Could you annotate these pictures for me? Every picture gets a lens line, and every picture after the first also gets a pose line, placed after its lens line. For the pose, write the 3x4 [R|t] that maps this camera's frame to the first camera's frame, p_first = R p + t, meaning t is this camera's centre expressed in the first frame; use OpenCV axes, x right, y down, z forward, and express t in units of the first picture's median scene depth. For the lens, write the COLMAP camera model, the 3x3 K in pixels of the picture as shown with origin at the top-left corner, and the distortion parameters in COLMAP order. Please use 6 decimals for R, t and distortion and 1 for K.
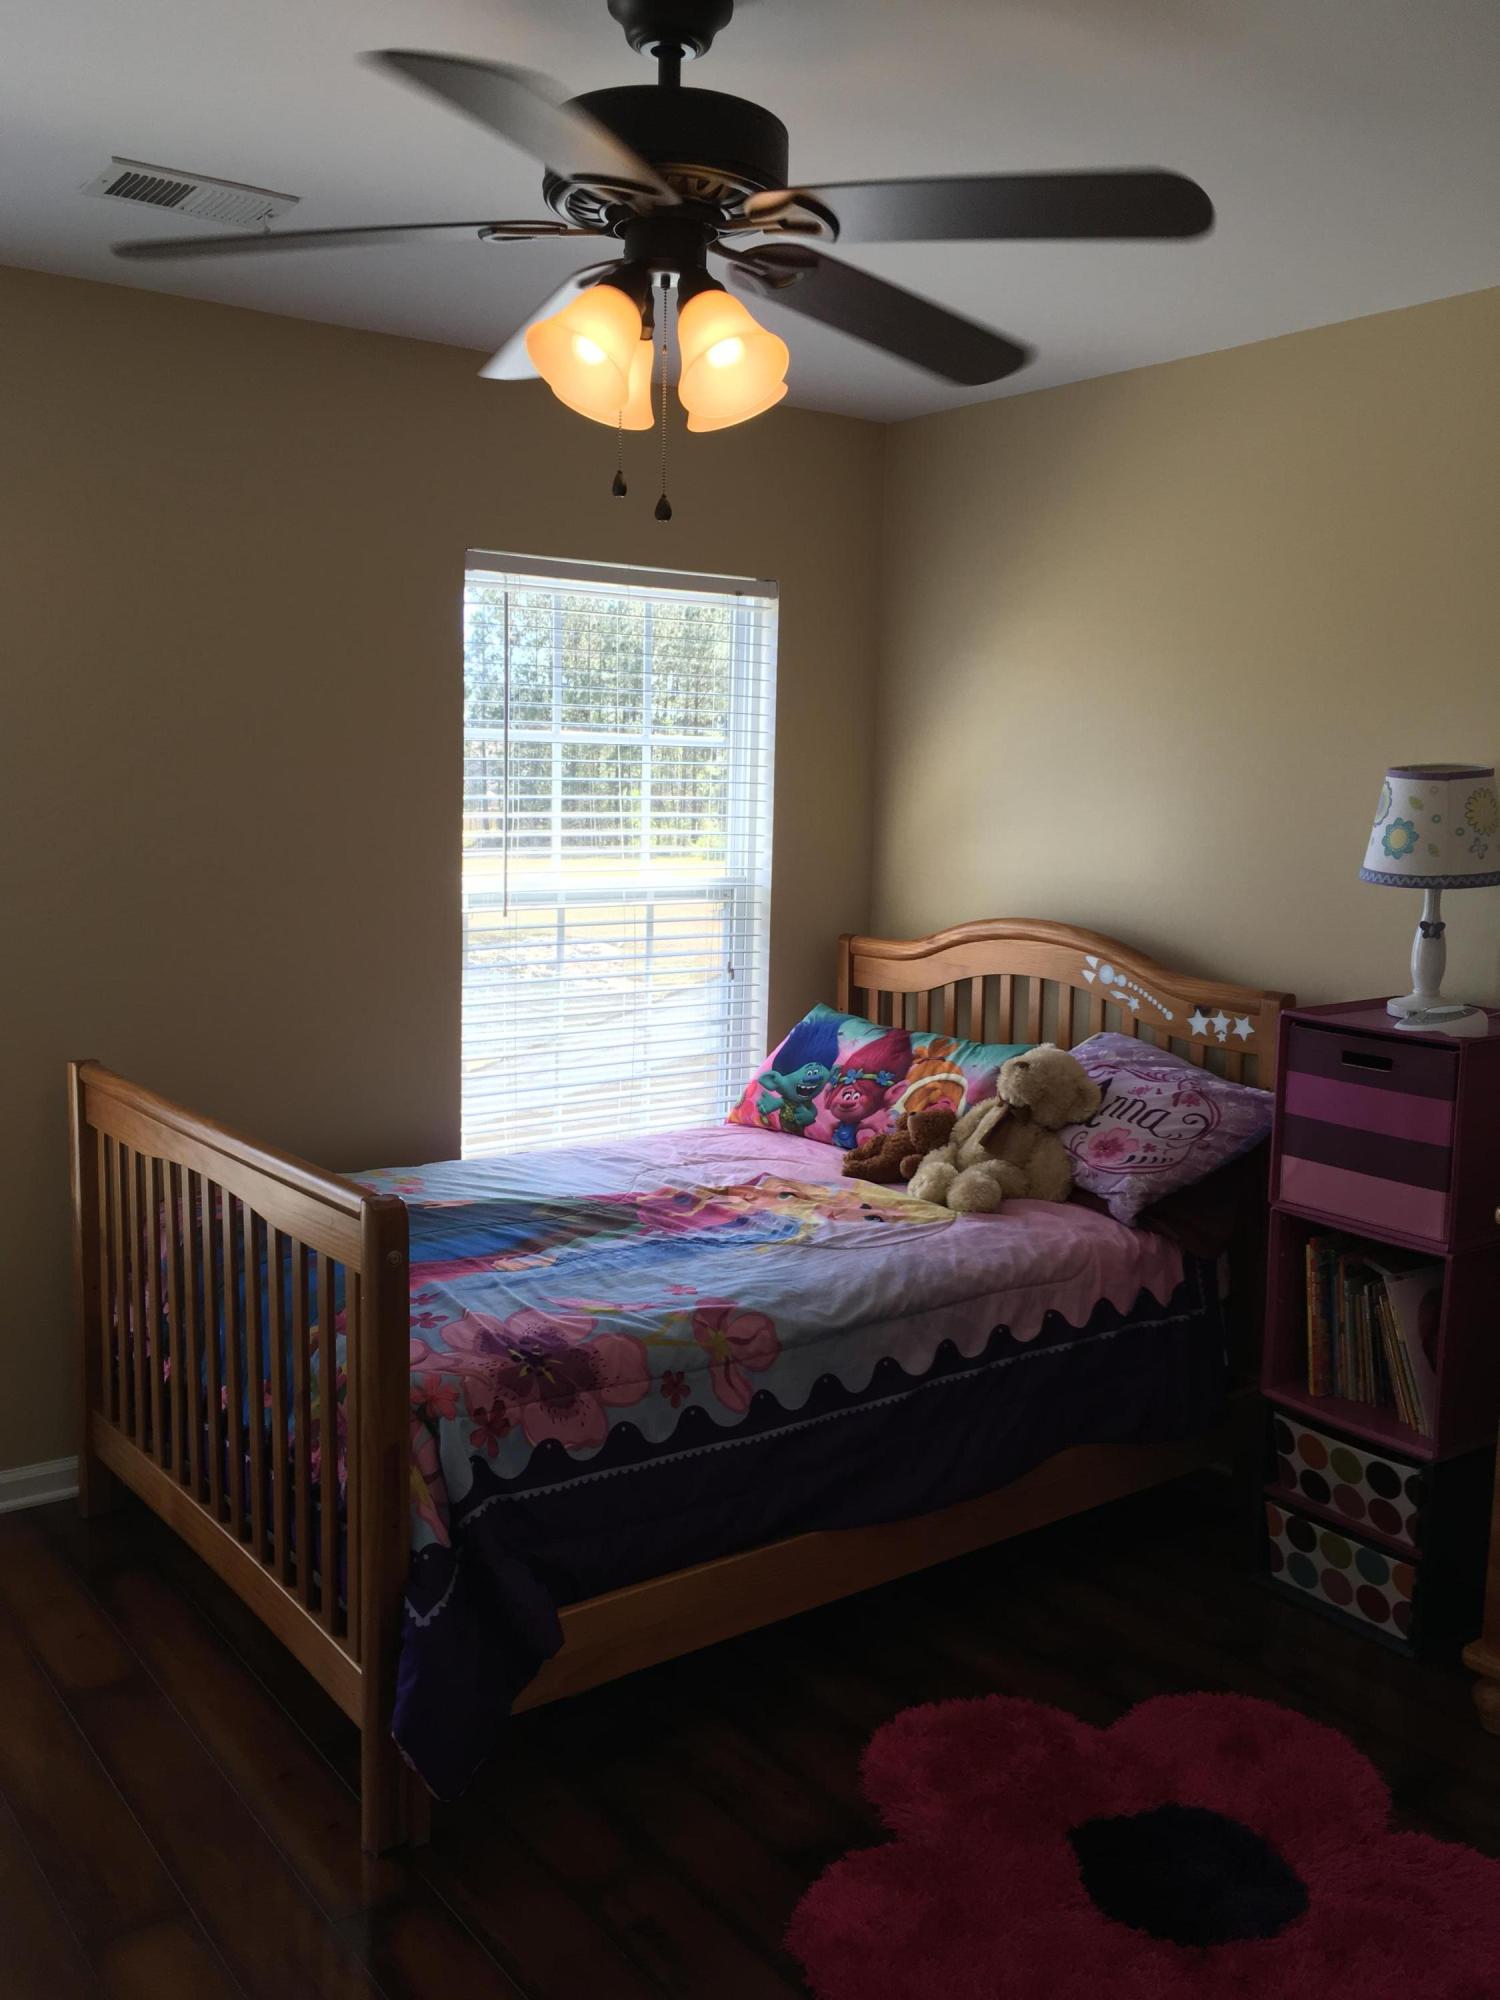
lens RADIAL K [[1707.0, 0, 758.8], [0, 1707.0, 993.6], [0, 0, 1]] dist [0.067725, -0.103173]
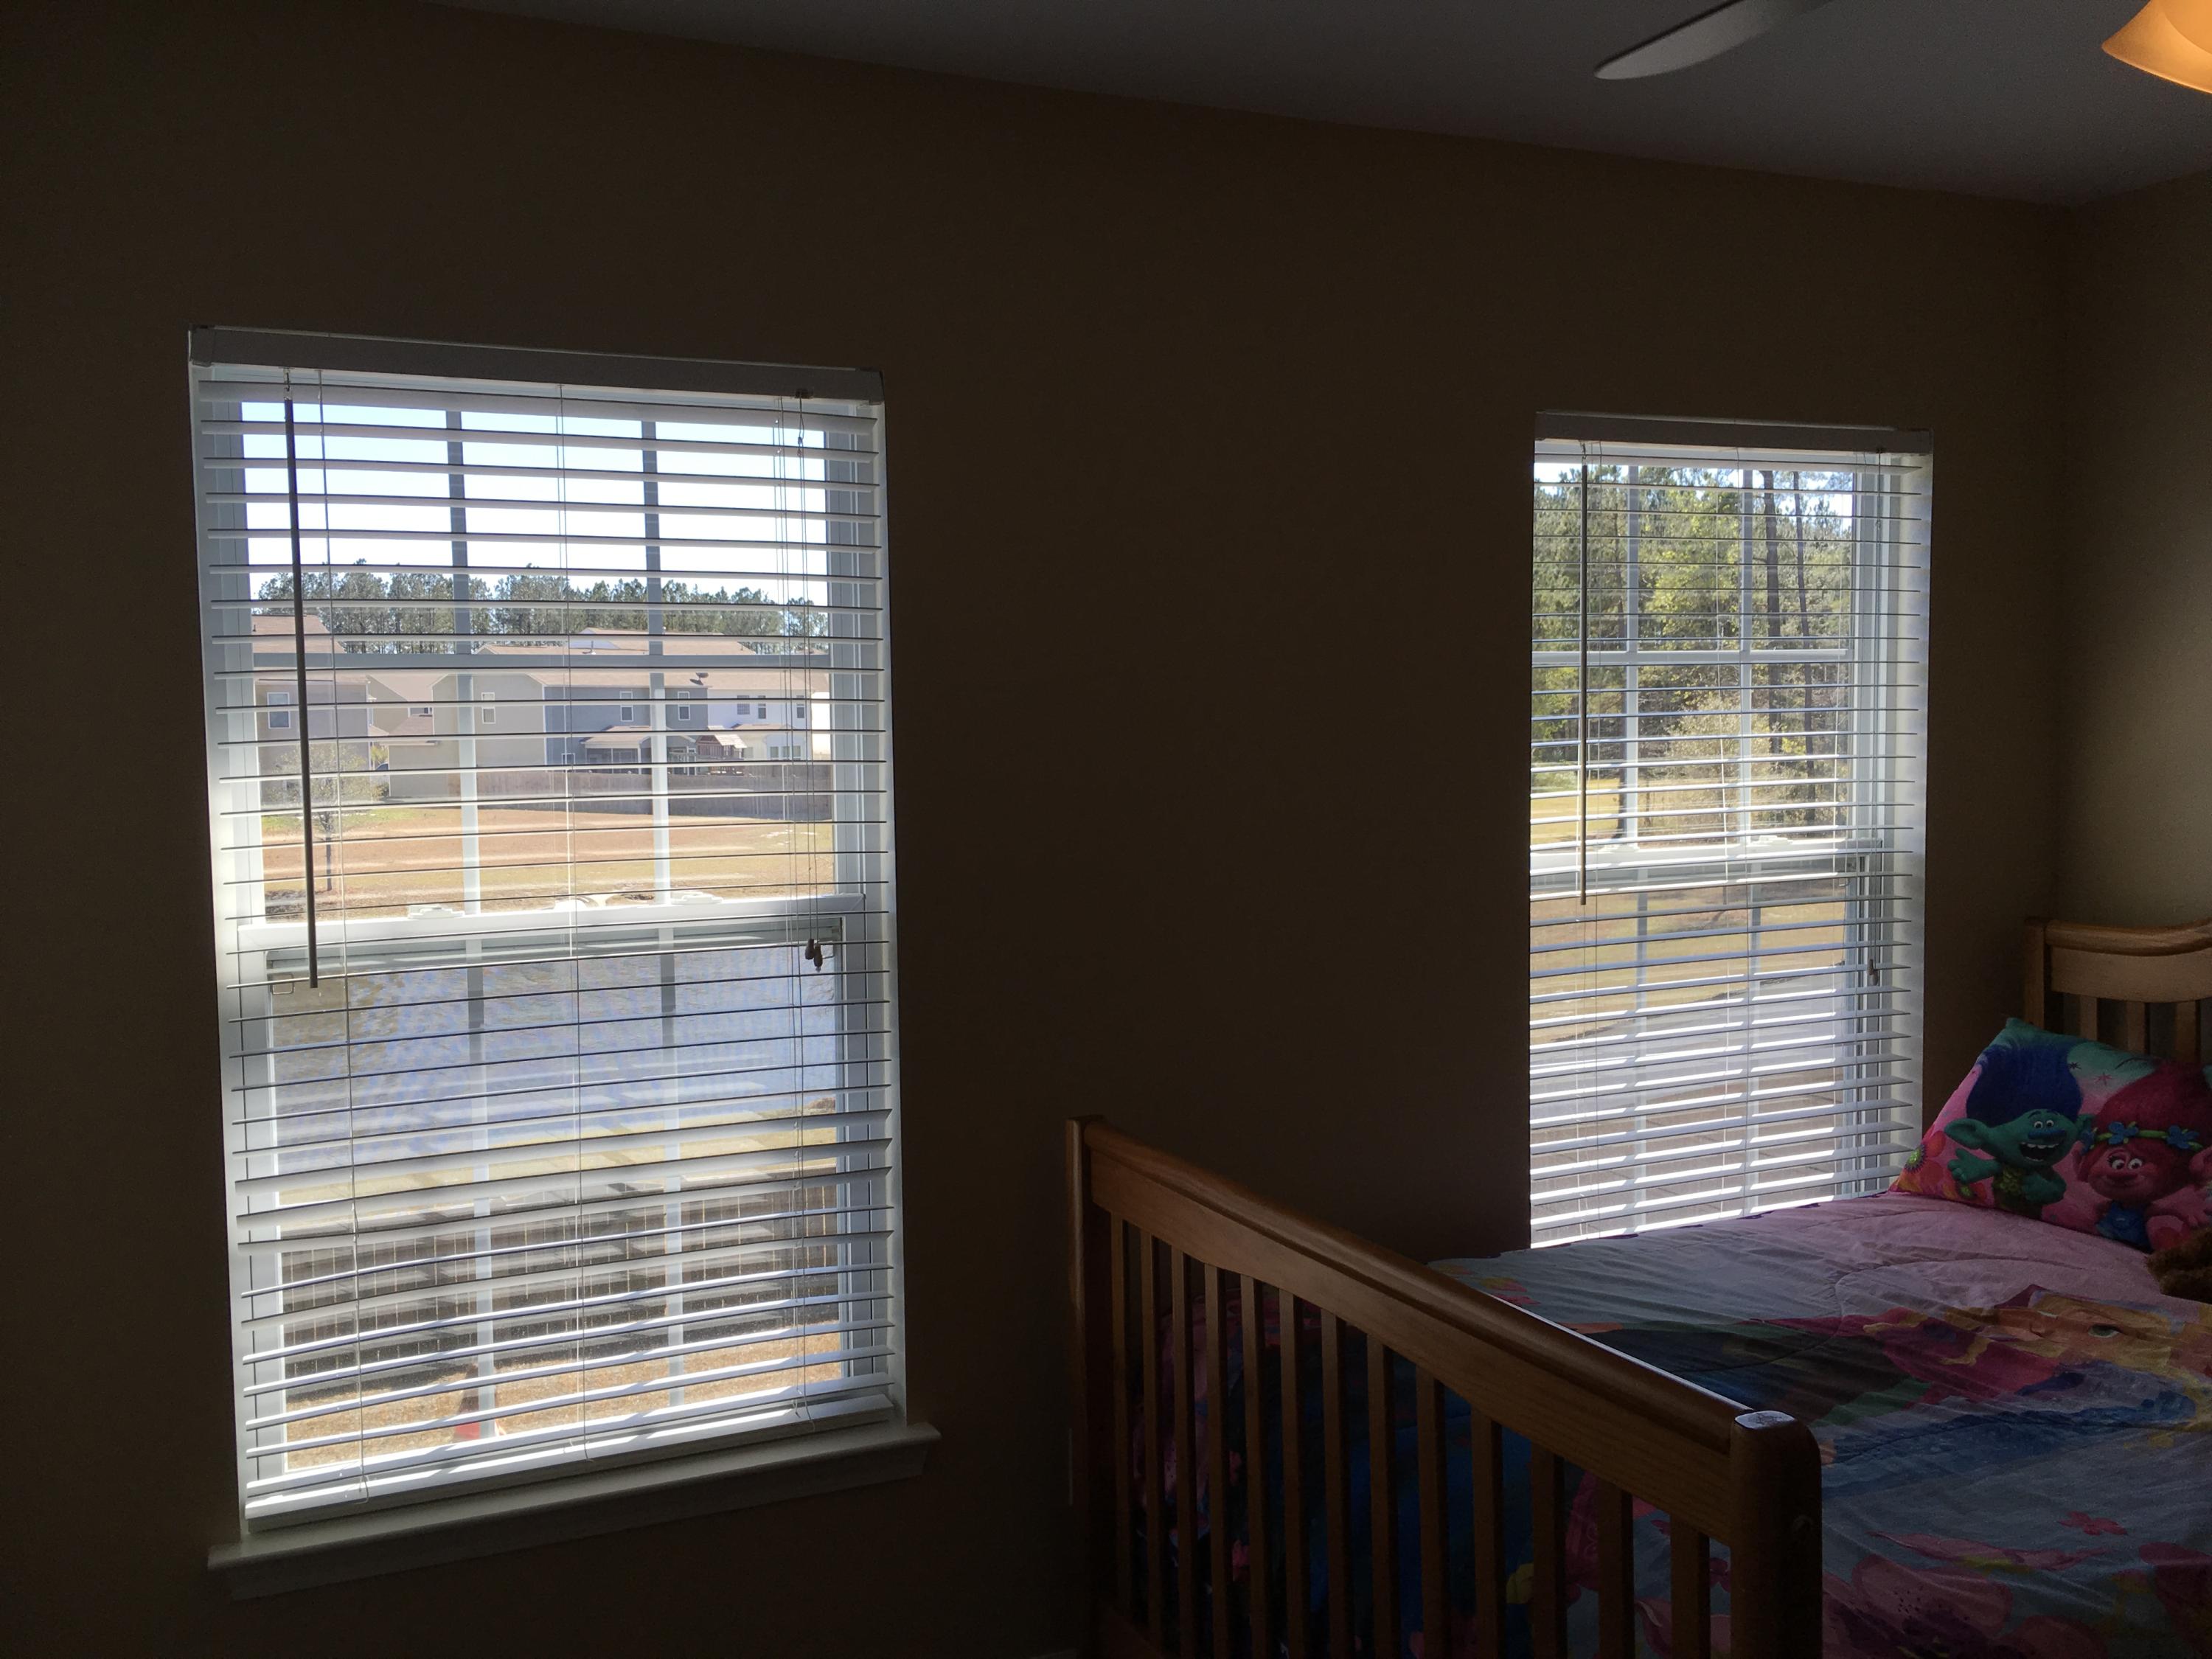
lens RADIAL K [[1887.9, 0, 1097.7], [0, 1887.9, 830.2], [0, 0, 1]] dist [0.067725, -0.103173]
pose [[0.974630, -0.025272, -0.222390, -0.183909], [0.010801, 0.997758, -0.066049, -0.027809], [0.223561, 0.061971, 0.972718, 0.179671]]
